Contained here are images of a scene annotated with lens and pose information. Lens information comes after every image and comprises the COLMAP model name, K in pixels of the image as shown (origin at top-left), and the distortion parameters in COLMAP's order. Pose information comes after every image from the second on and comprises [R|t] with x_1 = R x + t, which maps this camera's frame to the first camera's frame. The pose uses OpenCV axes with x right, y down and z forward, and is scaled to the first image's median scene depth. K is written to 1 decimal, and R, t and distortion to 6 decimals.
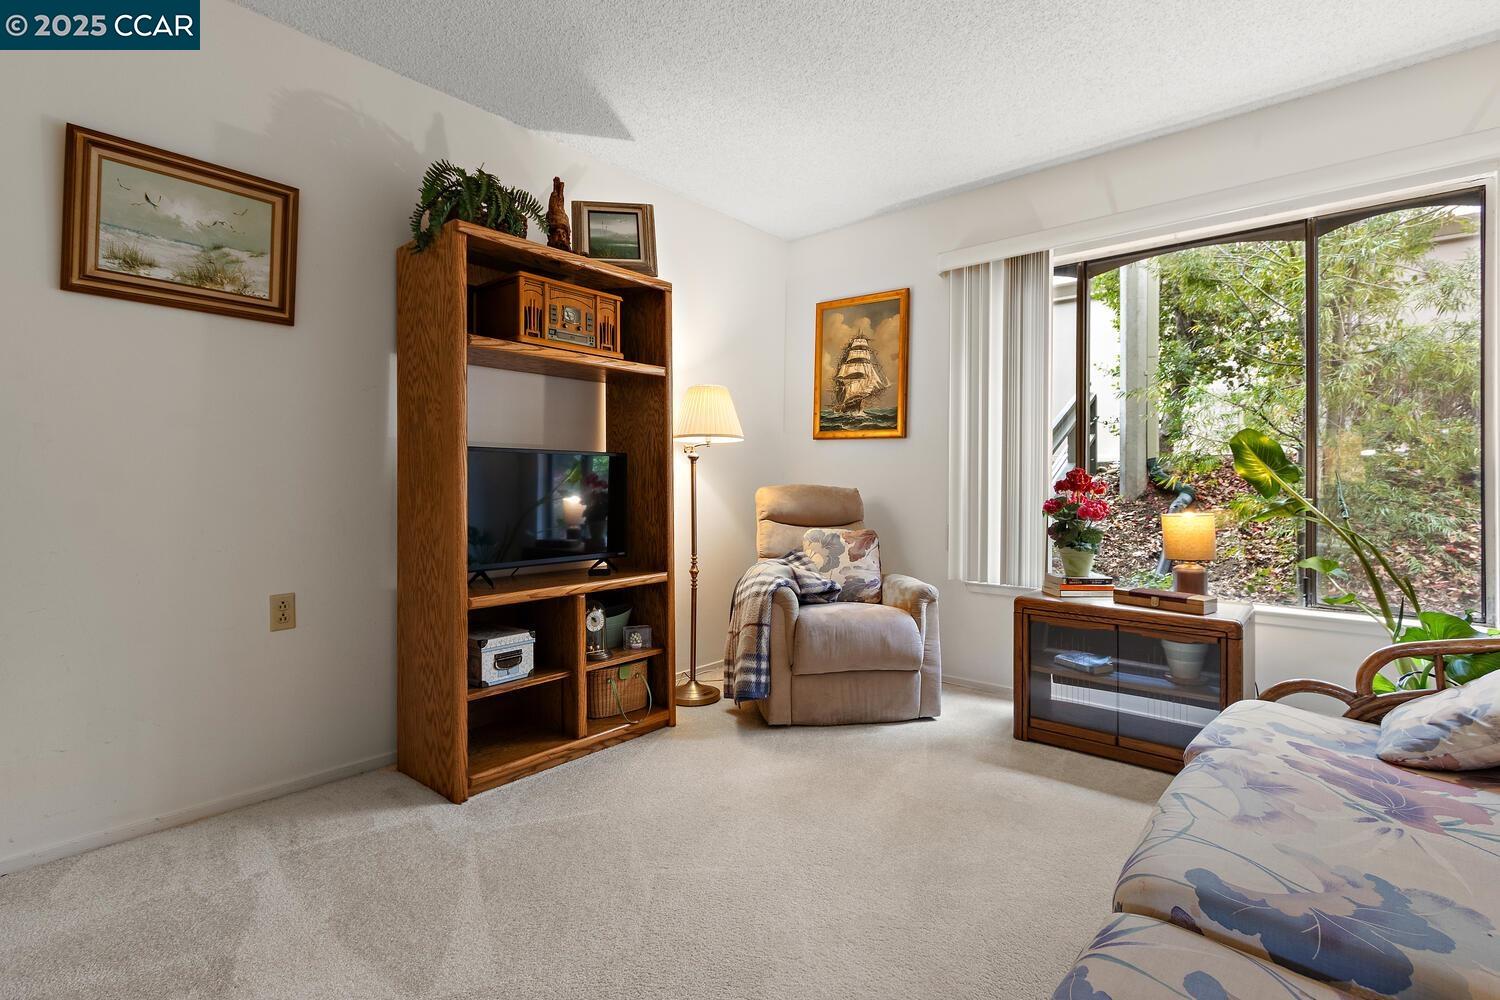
lens RADIAL K [[692.9, 0, 742.6], [0, 692.9, 493.3], [0, 0, 1]] dist [0.003726, -0.000433]
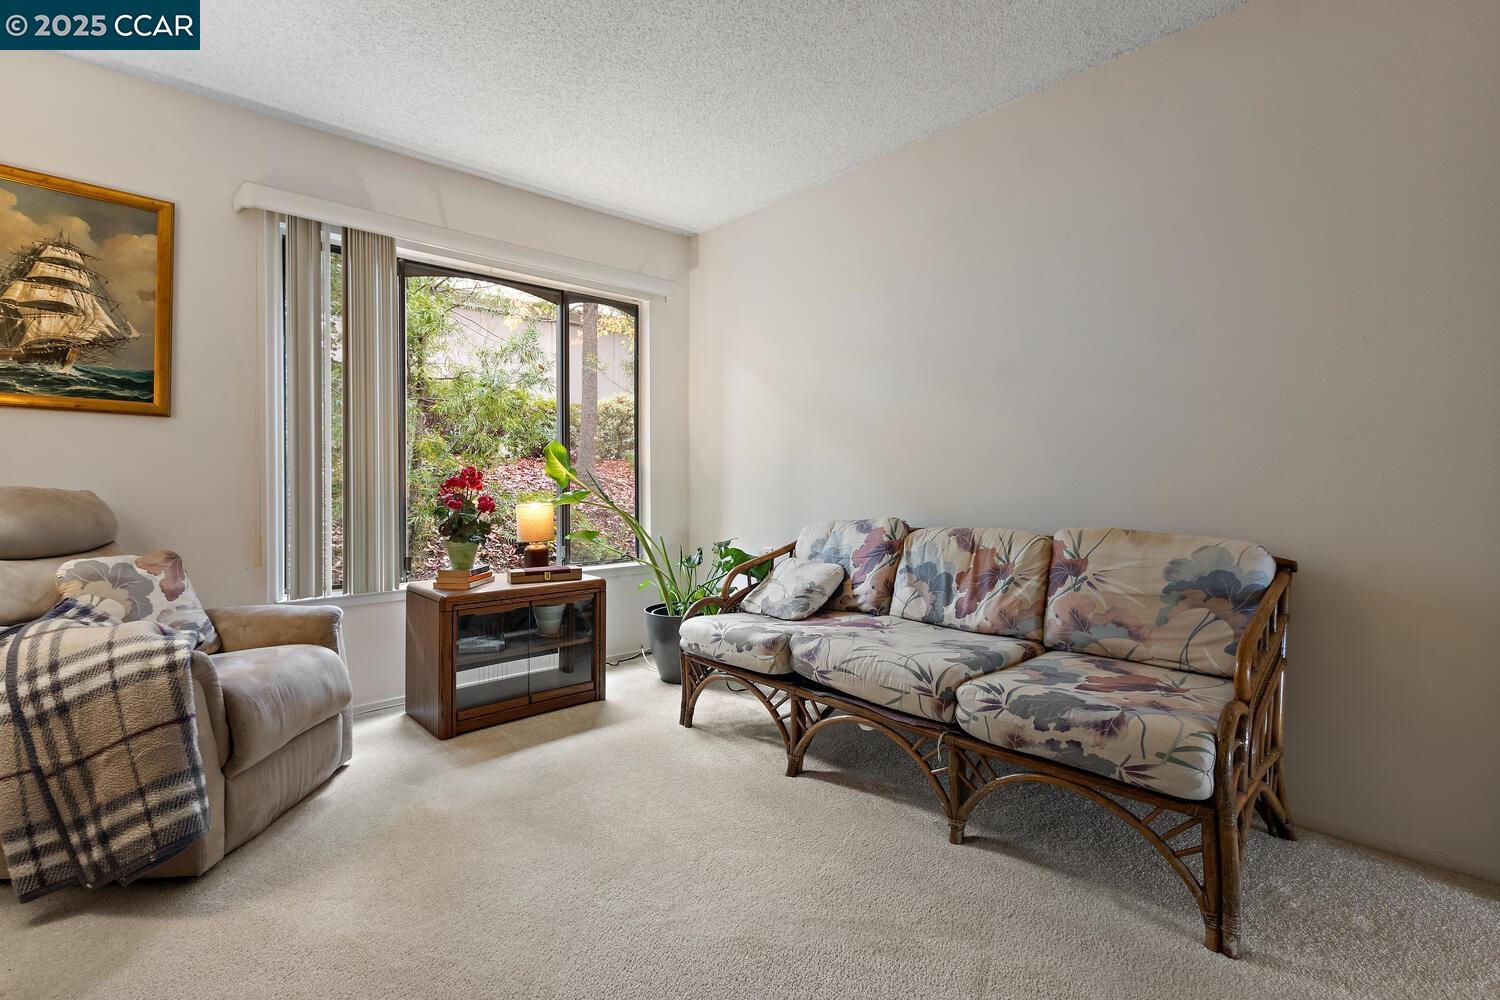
lens RADIAL K [[692.9, 0, 742.6], [0, 692.9, 493.3], [0, 0, 1]] dist [0.003726, -0.000433]
pose [[0.123394, -0.028483, 0.991949, -0.414360], [0.016568, 0.999508, 0.026639, -0.012526], [-0.992219, 0.013148, 0.123805, 0.359298]]
